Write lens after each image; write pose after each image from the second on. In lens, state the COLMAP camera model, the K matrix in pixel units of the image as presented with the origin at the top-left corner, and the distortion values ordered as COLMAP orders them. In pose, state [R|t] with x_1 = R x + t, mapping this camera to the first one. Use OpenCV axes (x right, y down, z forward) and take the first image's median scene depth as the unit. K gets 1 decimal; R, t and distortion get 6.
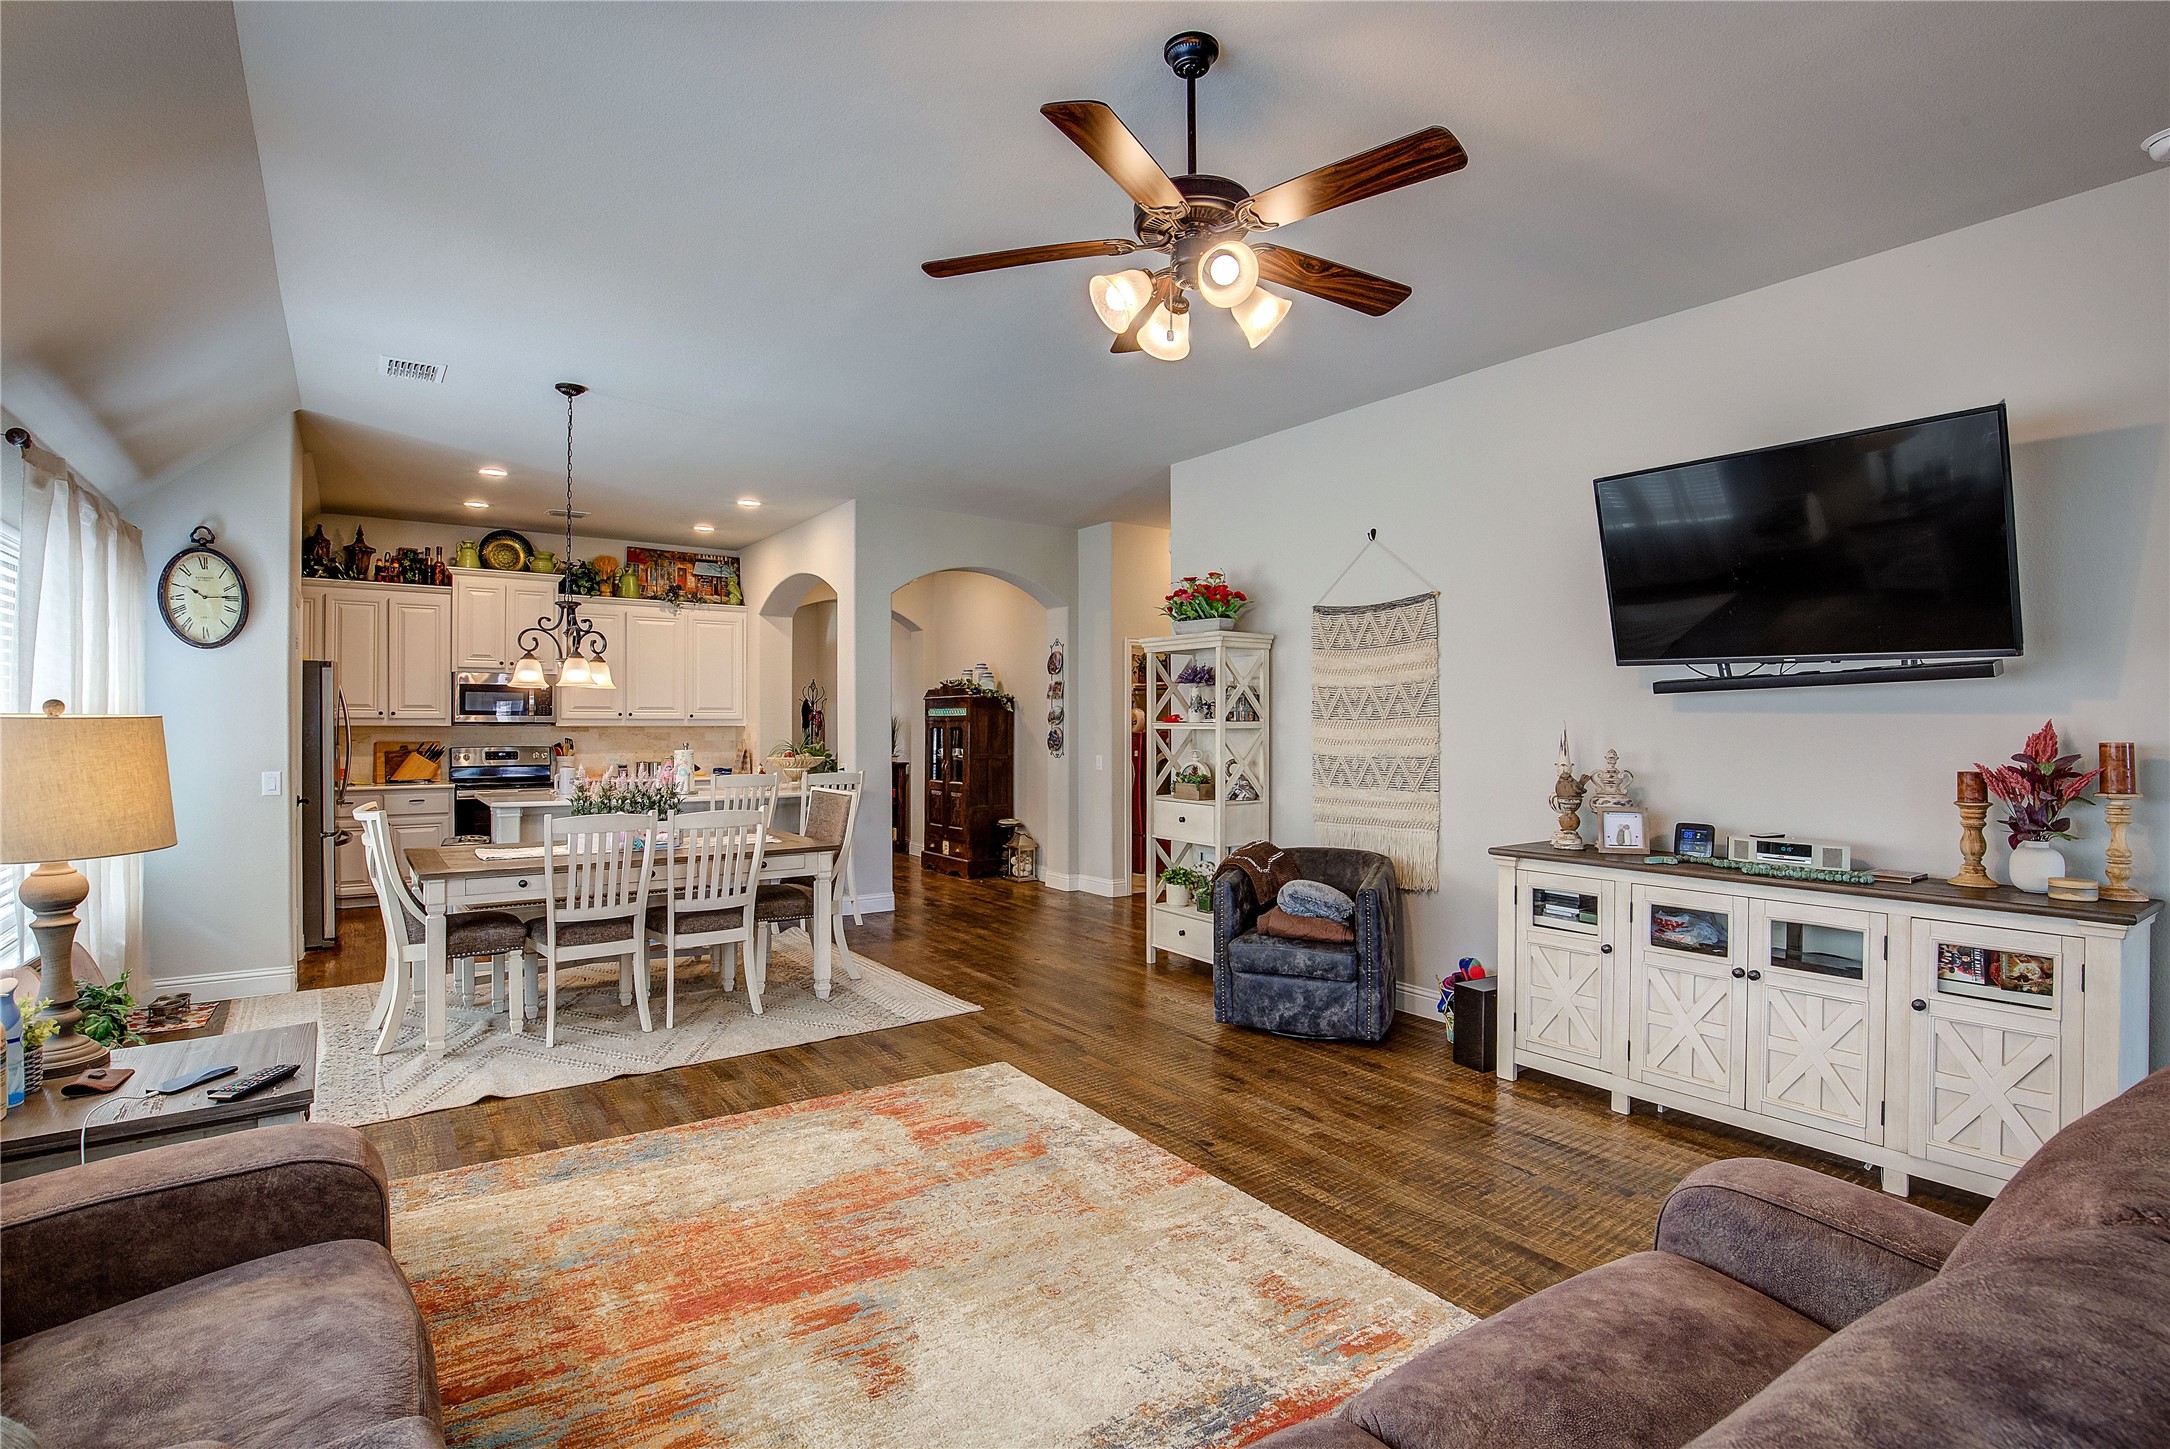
lens RADIAL K [[1000.8, 0, 1085.0], [0, 1000.8, 724.5], [0, 0, 1]] dist [-0.033286, -0.000048]
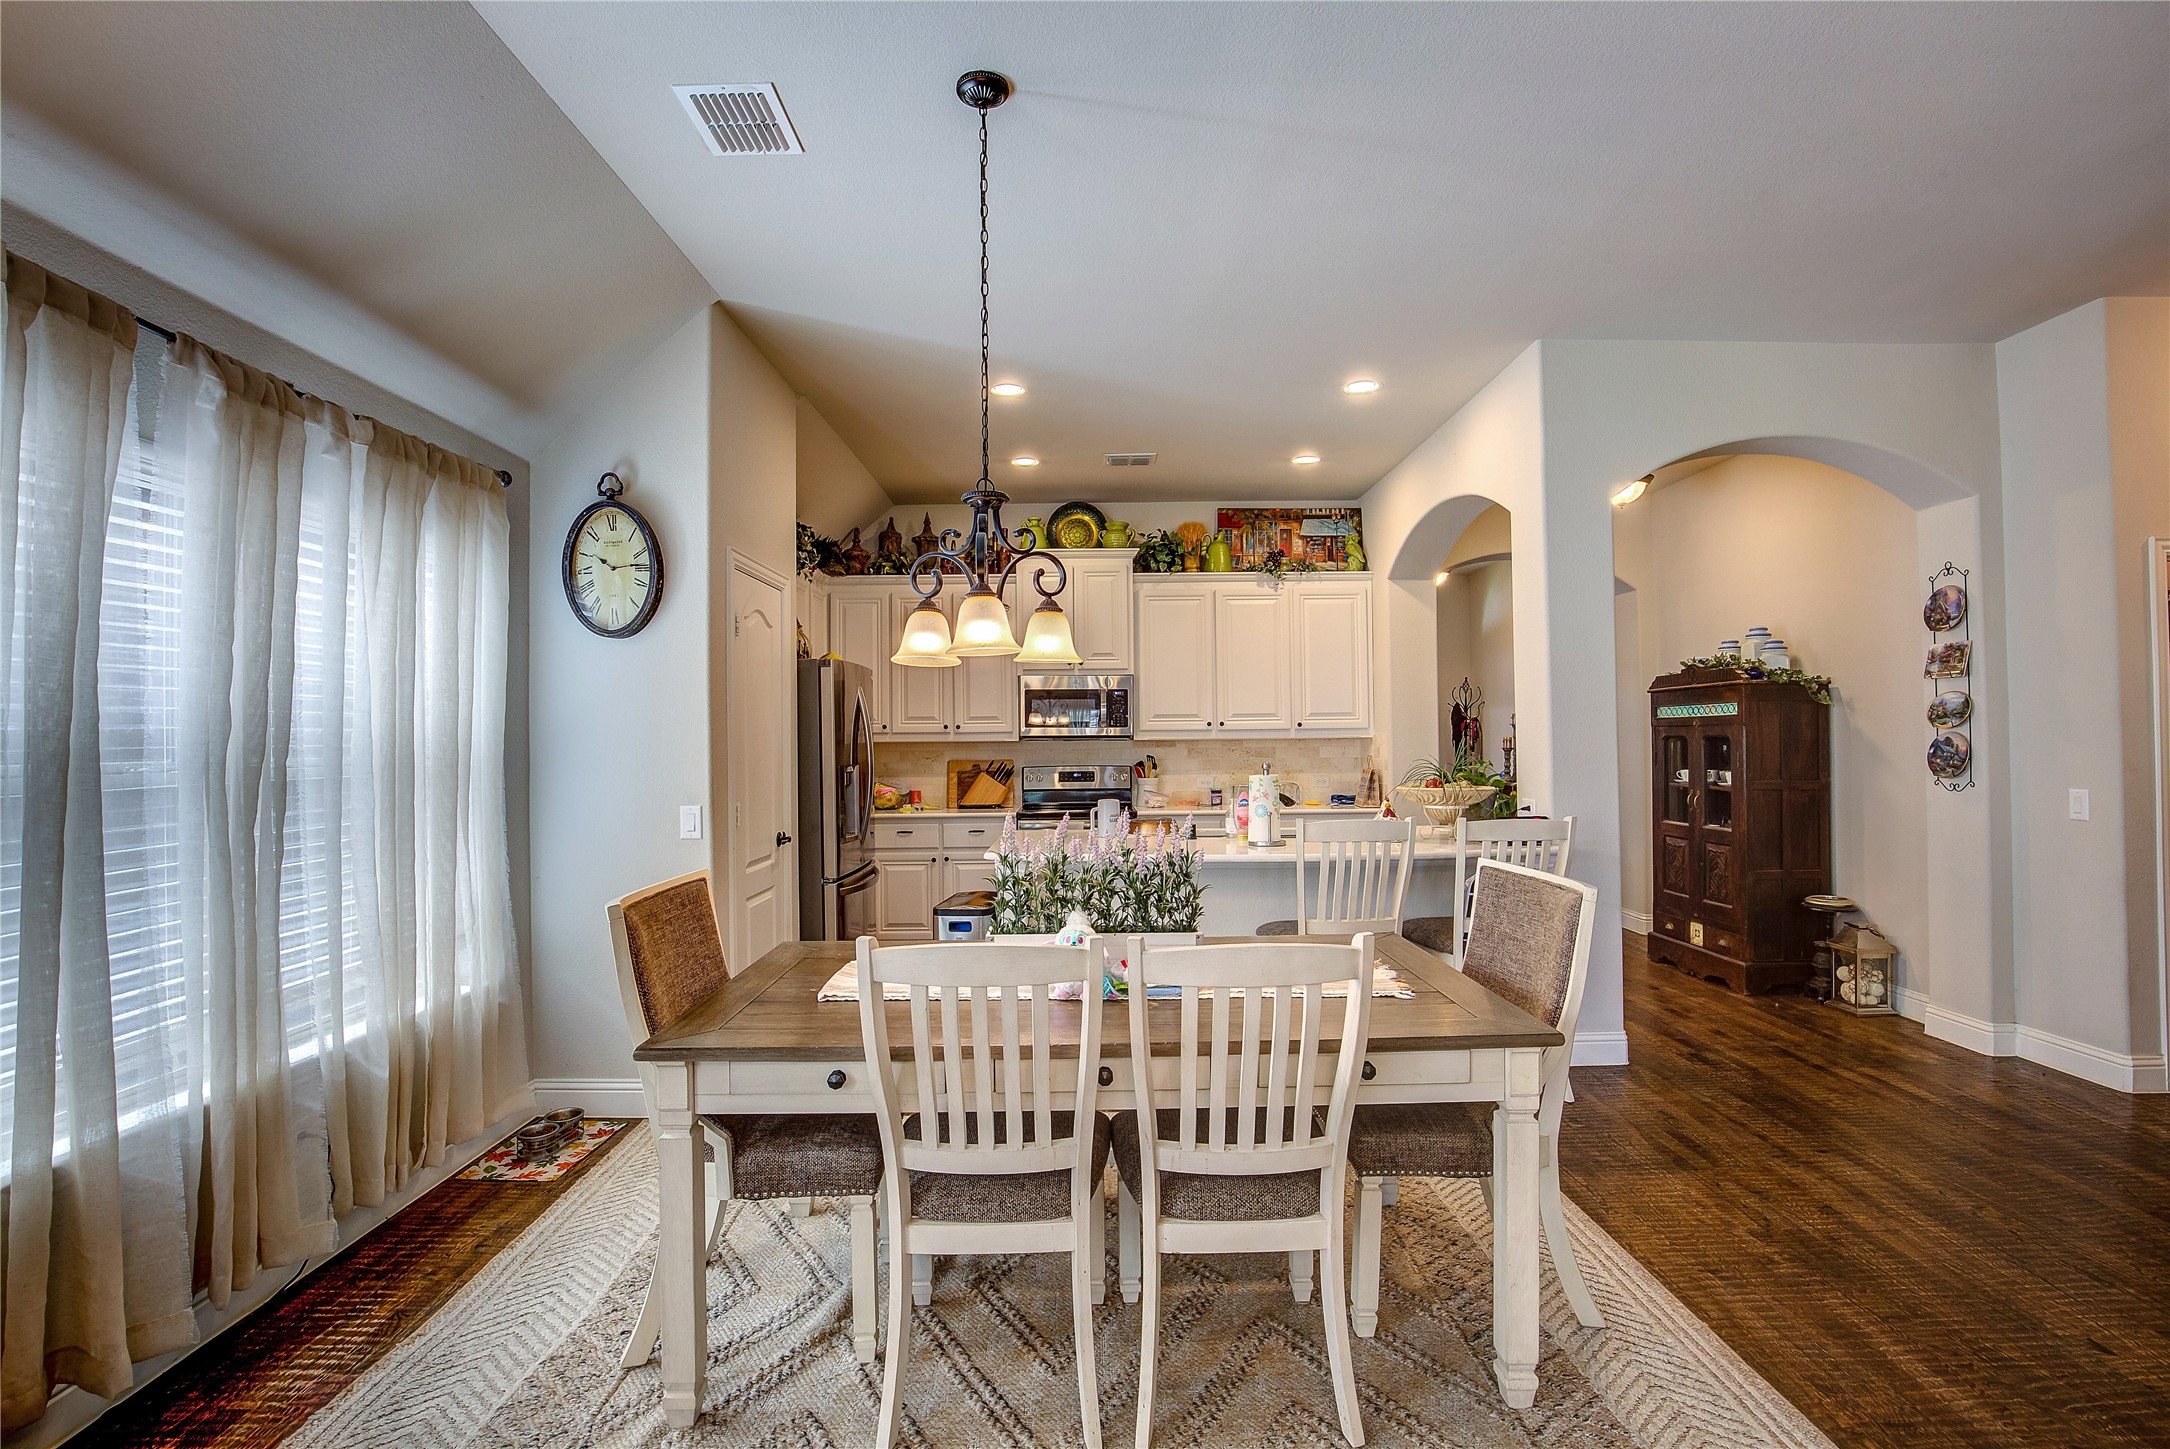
lens RADIAL K [[1000.8, 0, 1085.0], [0, 1000.8, 724.5], [0, 0, 1]] dist [-0.033286, -0.000048]
pose [[0.809169, -0.019083, -0.587265, -0.094374], [0.010903, 0.999788, -0.017465, 0.002667], [0.587474, 0.007729, 0.809206, 0.325353]]
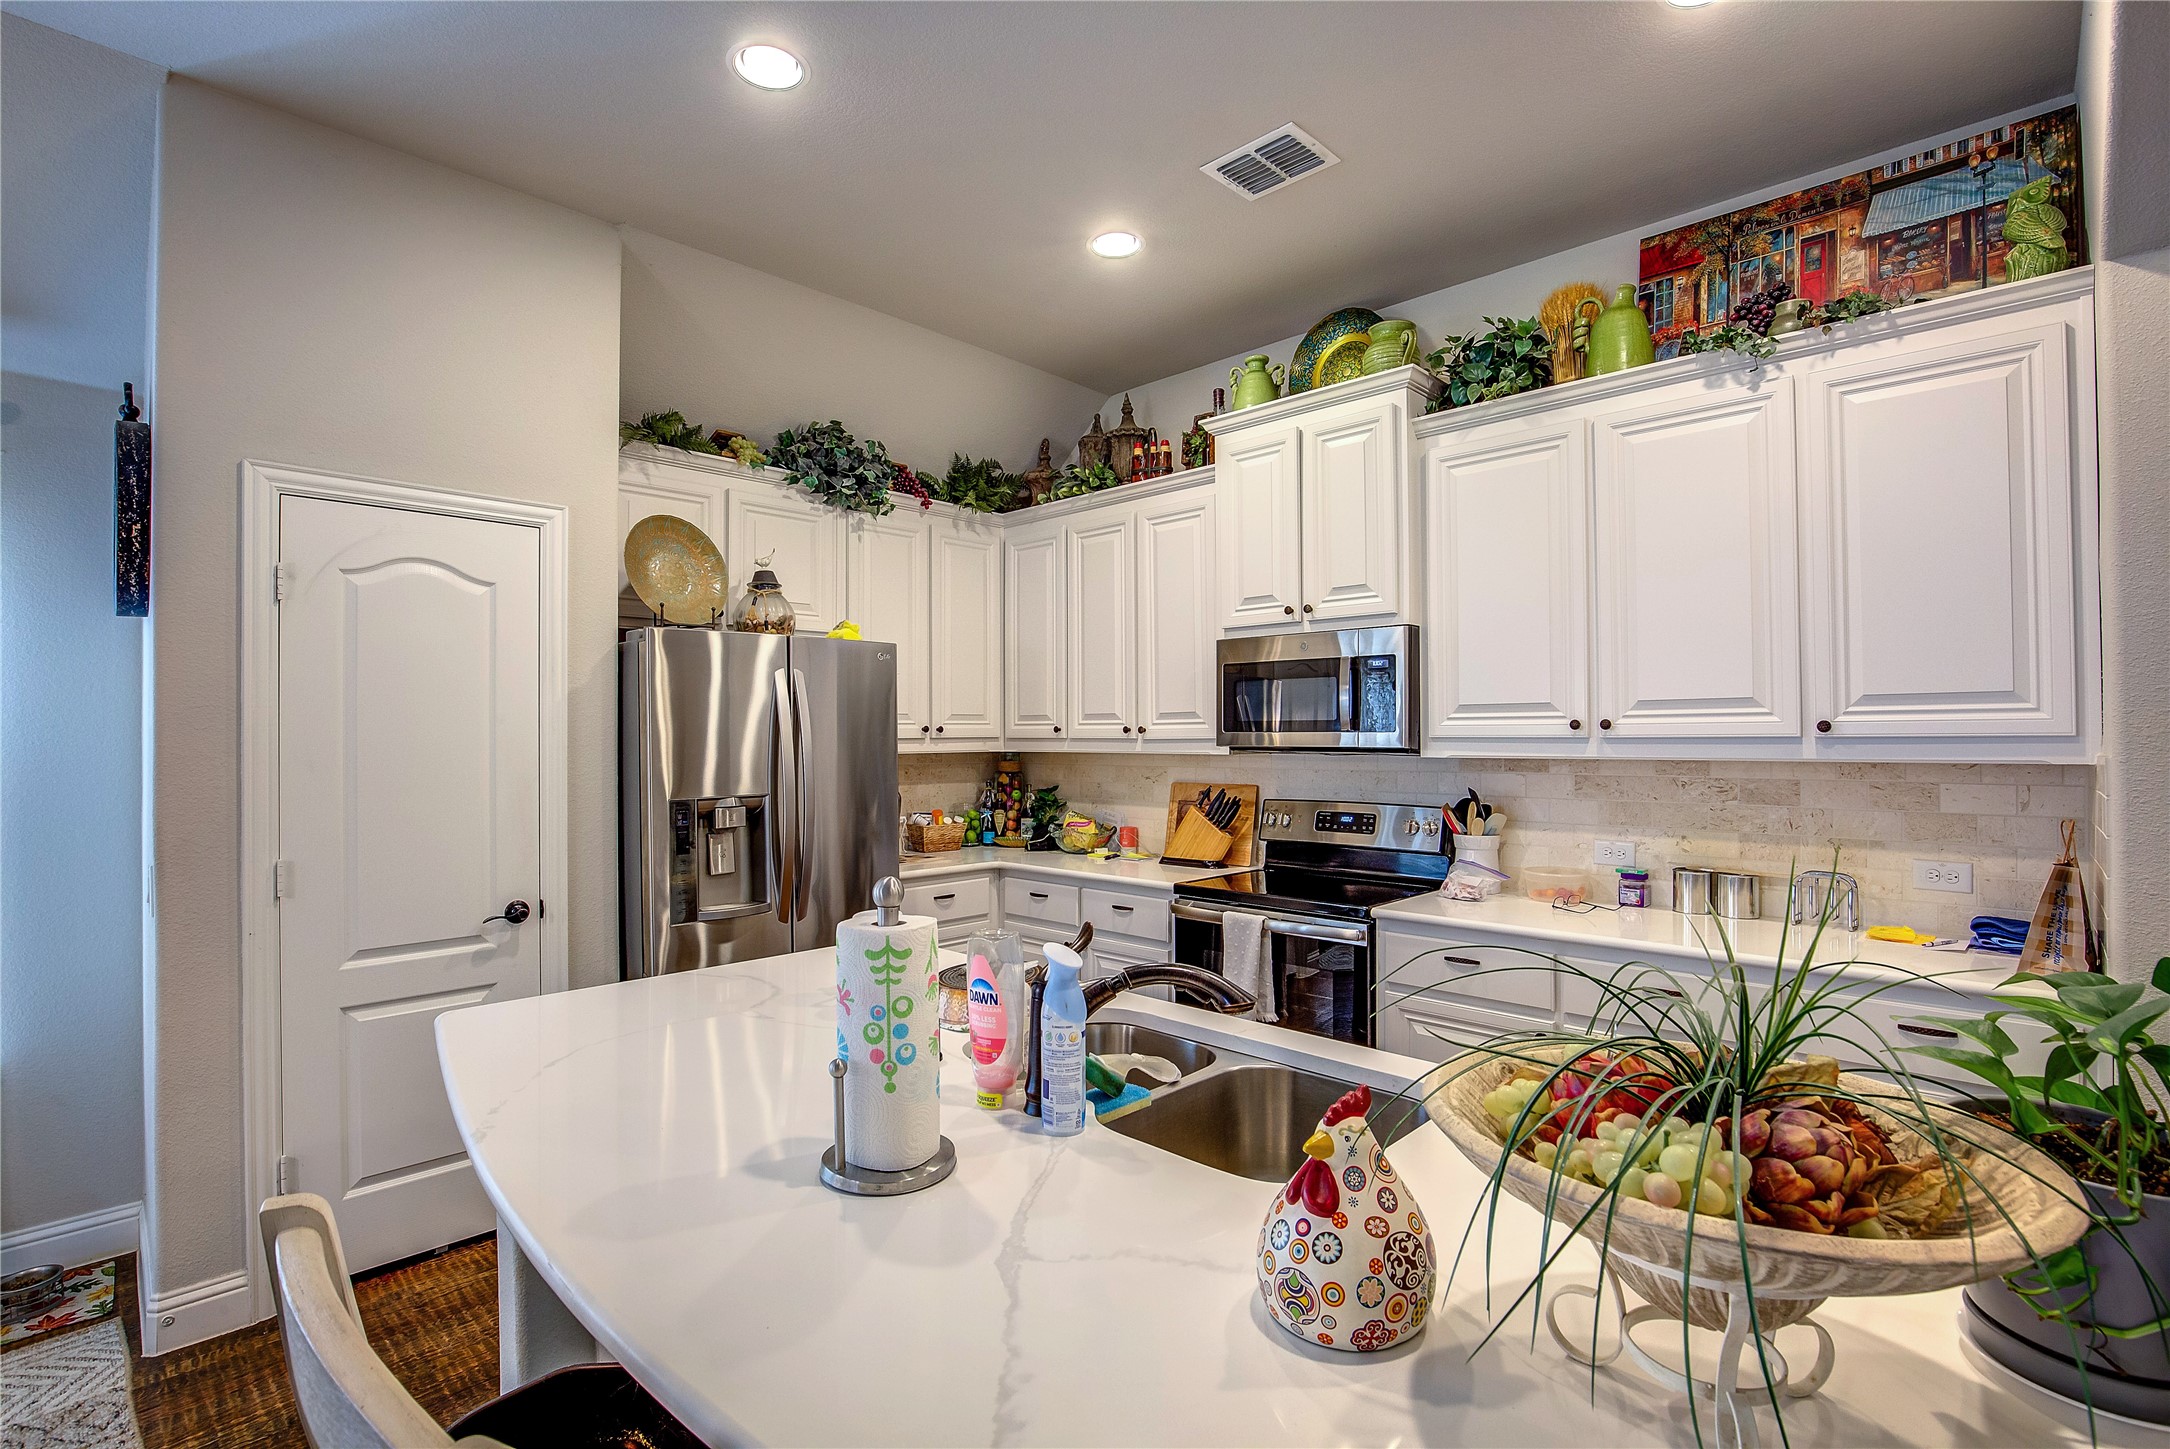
lens RADIAL K [[978.7, 0, 1085.0], [0, 978.7, 724.5], [0, 0, 1]] dist [-0.029176, 0.000146]
pose [[0.187441, -0.014358, -0.982171, -0.179958], [0.003629, 0.999896, -0.013925, -0.006499], [0.982269, -0.000955, 0.187474, 0.791817]]
